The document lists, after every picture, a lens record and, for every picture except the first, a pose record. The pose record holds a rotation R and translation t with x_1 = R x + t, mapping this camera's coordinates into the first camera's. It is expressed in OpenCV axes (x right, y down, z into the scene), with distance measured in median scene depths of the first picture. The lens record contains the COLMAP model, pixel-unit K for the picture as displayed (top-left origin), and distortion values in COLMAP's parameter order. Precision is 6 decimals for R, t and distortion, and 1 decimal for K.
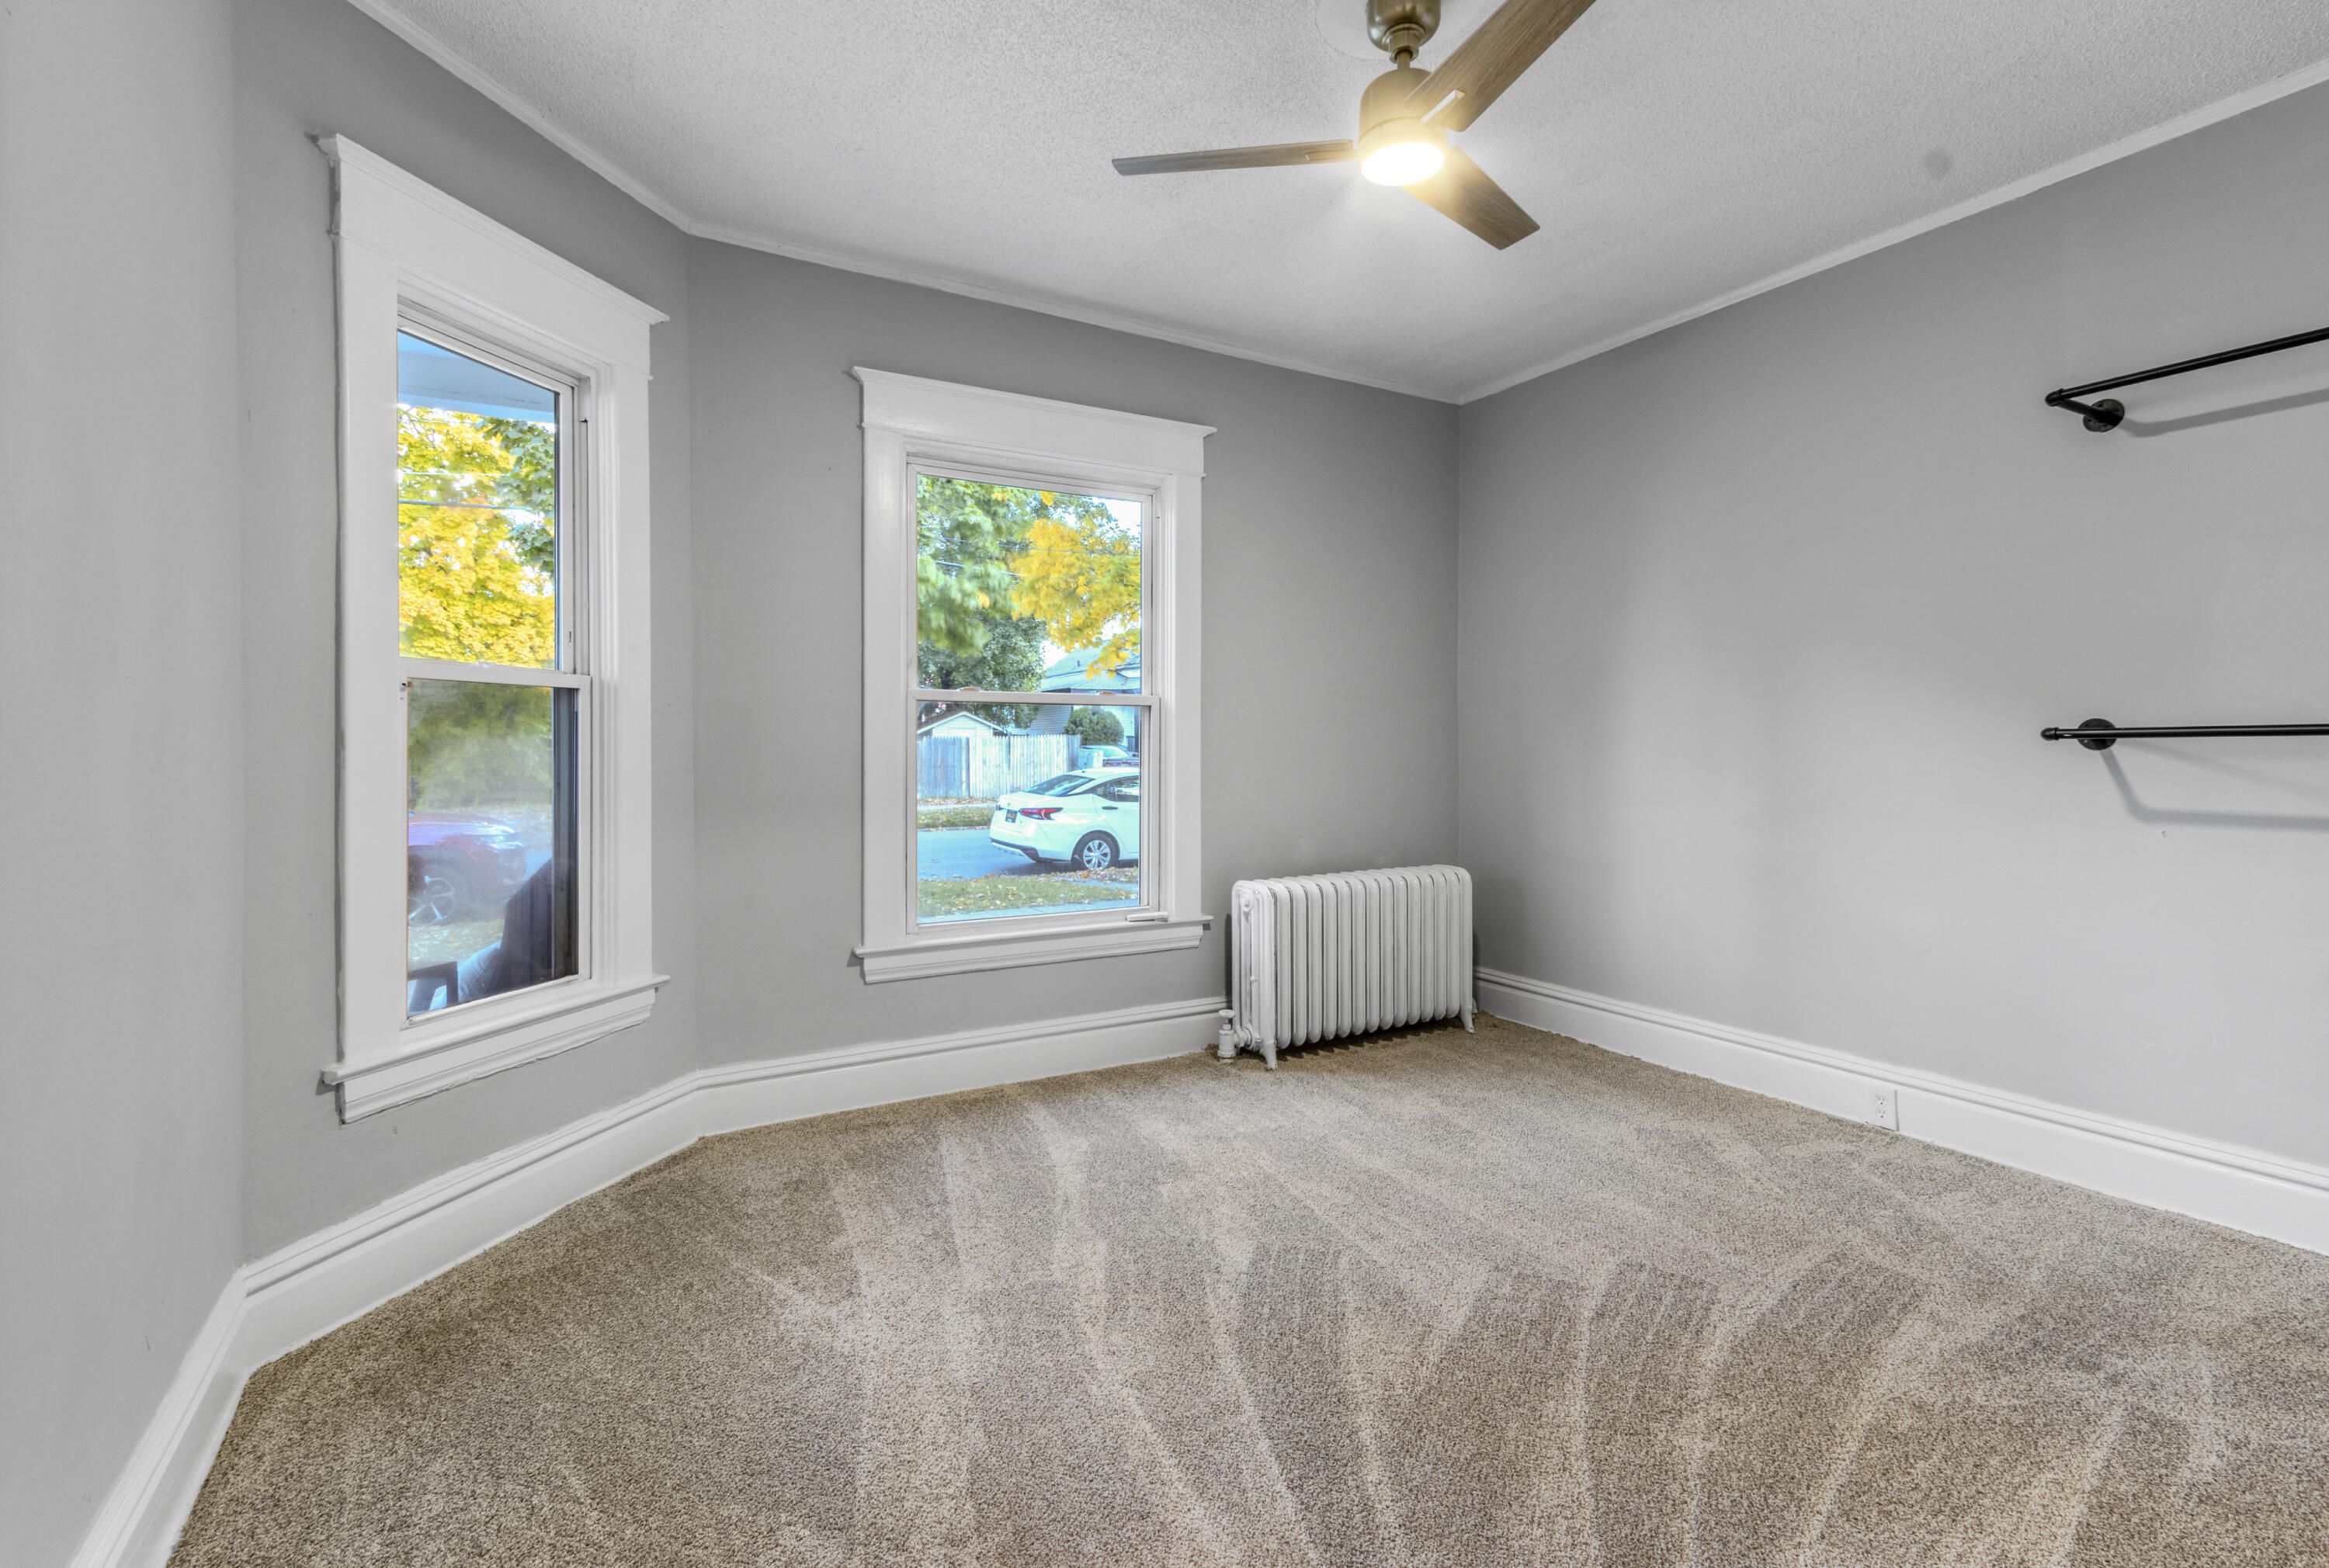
lens RADIAL K [[1072.4, 0, 1165.6], [0, 1072.4, 742.0], [0, 0, 1]] dist [-0.000622, -0.000177]
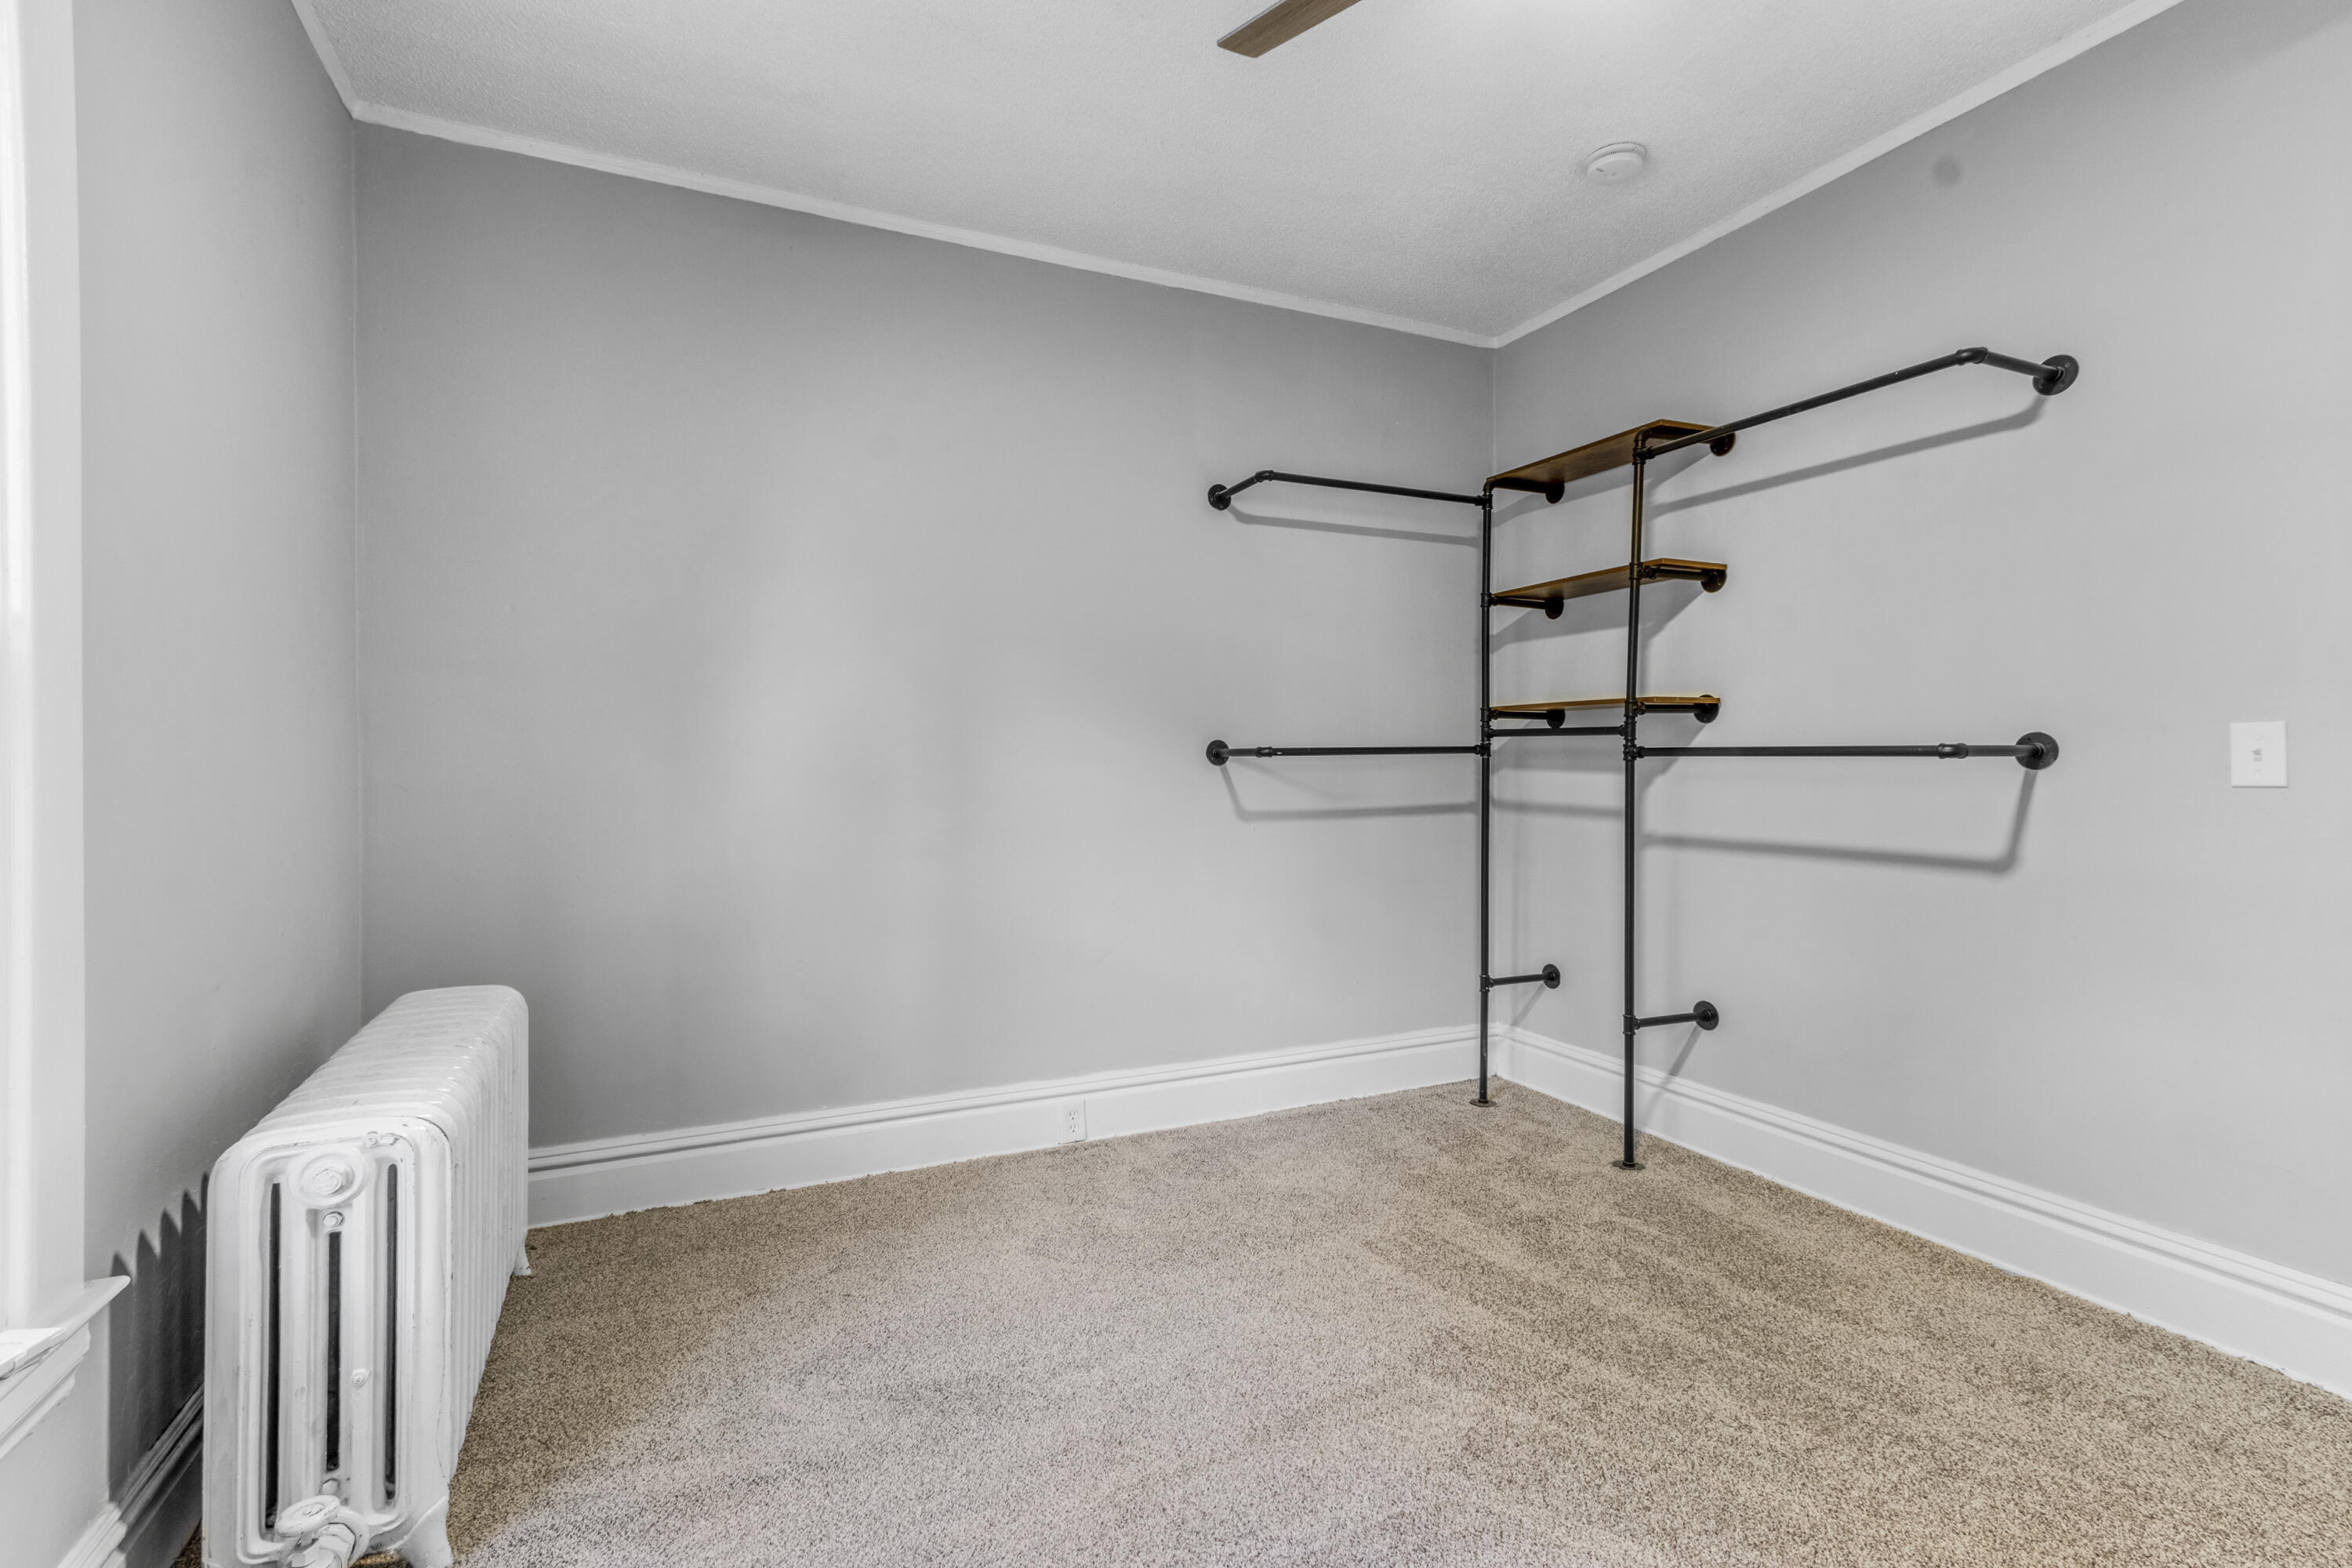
lens RADIAL K [[1079.1, 0, 1178.9], [0, 1079.1, 768.2], [0, 0, 1]] dist [0.002171, 0.000391]
pose [[0.096400, -0.005005, 0.995330, -0.378111], [-0.003946, 0.999978, 0.005410, 0.004281], [-0.995335, -0.004449, 0.096378, 0.931163]]
